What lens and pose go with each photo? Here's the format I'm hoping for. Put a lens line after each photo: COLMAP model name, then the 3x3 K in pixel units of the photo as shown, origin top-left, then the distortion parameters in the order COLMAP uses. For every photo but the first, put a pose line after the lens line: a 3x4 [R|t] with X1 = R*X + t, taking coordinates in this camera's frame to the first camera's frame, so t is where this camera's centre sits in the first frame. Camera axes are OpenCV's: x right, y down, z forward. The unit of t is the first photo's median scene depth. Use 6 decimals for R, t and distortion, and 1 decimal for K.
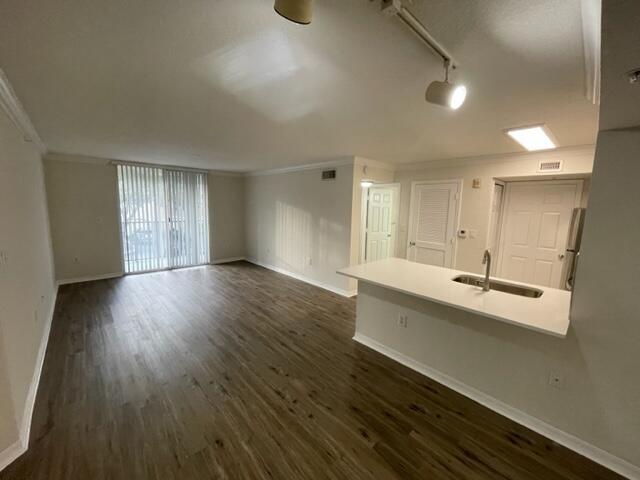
lens RADIAL K [[259.0, 0, 321.8], [0, 259.0, 235.0], [0, 0, 1]] dist [0.008917, -0.000028]
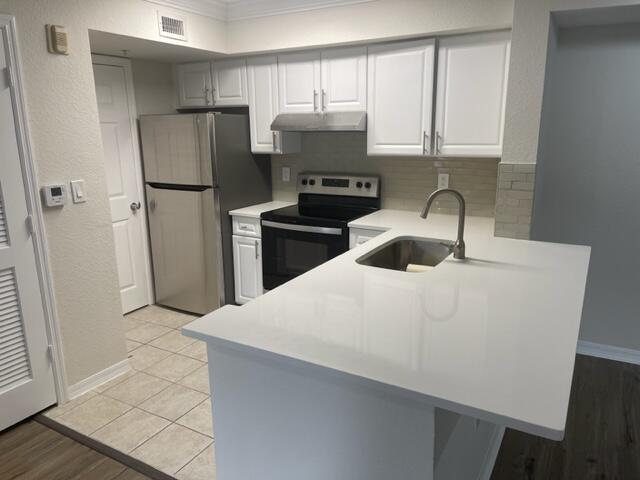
lens RADIAL K [[486.7, 0, 307.8], [0, 486.7, 243.0], [0, 0, 1]] dist [0.049560, -0.050022]
pose [[-0.281670, -0.244297, 0.927891, -0.168453], [0.126297, 0.949192, 0.288244, -0.108583], [-0.951163, 0.198380, -0.236505, 1.051314]]
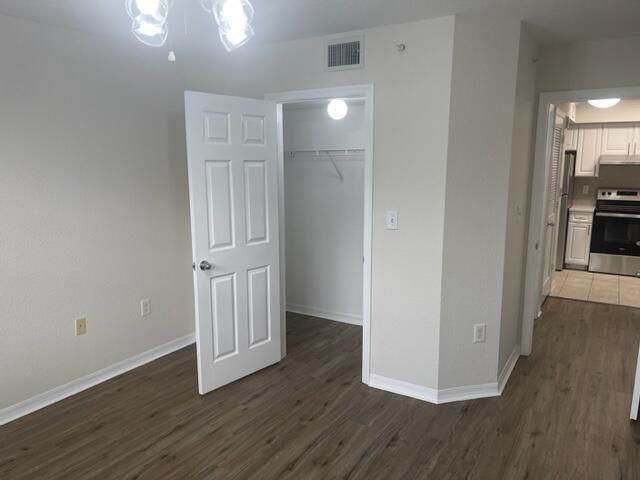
lens RADIAL K [[486.7, 0, 317.0], [0, 486.7, 239.7], [0, 0, 1]] dist [0.049560, -0.050022]
pose [[-0.259033, -0.182702, 0.948431, -0.721708], [0.113947, 0.969309, 0.217844, -0.309669], [-0.959123, 0.164500, -0.230265, 2.423838]]
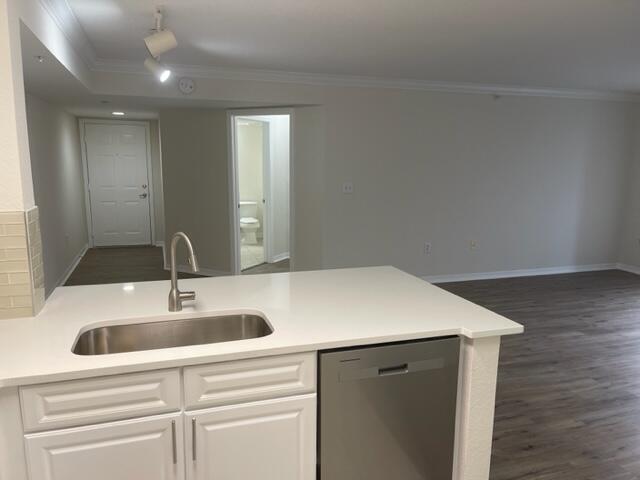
lens RADIAL K [[486.7, 0, 317.8], [0, 486.7, 241.0], [0, 0, 1]] dist [0.049560, -0.050022]
pose [[-0.421215, 0.133868, -0.897027, 0.912352], [-0.137297, 0.968237, 0.208965, -0.101259], [0.896509, 0.211178, -0.389456, 1.052743]]
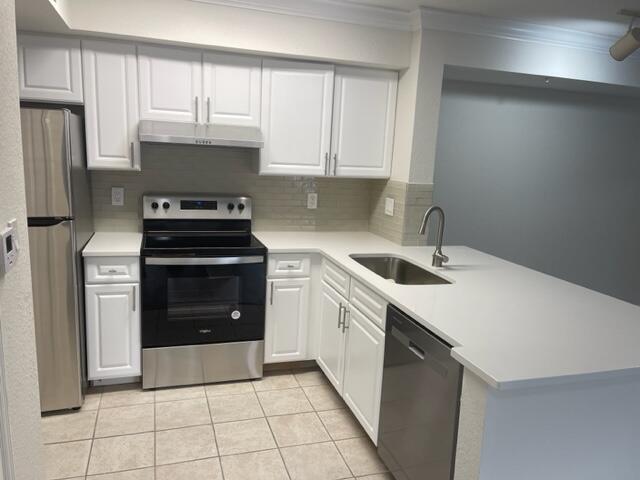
lens RADIAL K [[486.7, 0, 315.1], [0, 486.7, 242.9], [0, 0, 1]] dist [0.049560, -0.050022]
pose [[-0.899593, -0.147840, 0.410945, 0.284796], [-0.015629, 0.951256, 0.308006, -0.140018], [-0.436450, 0.270657, -0.858054, 1.457181]]
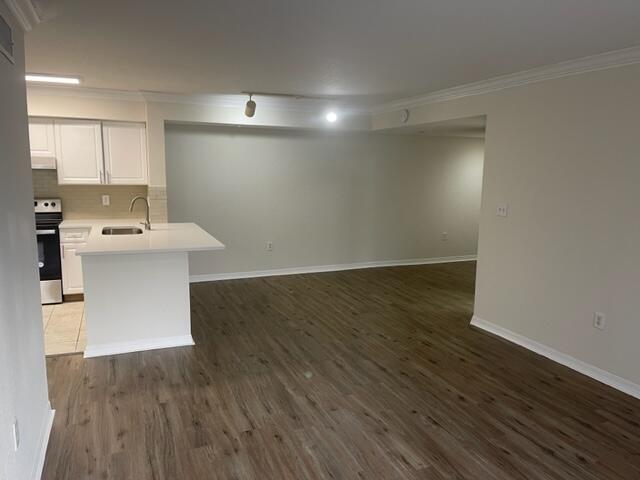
lens RADIAL K [[486.7, 0, 320.4], [0, 486.7, 239.7], [0, 0, 1]] dist [0.049560, -0.050022]
pose [[-0.935518, -0.089013, 0.341882, -0.600328], [0.005591, 0.963885, 0.266260, -0.226494], [-0.353235, 0.251002, -0.901234, 1.867838]]
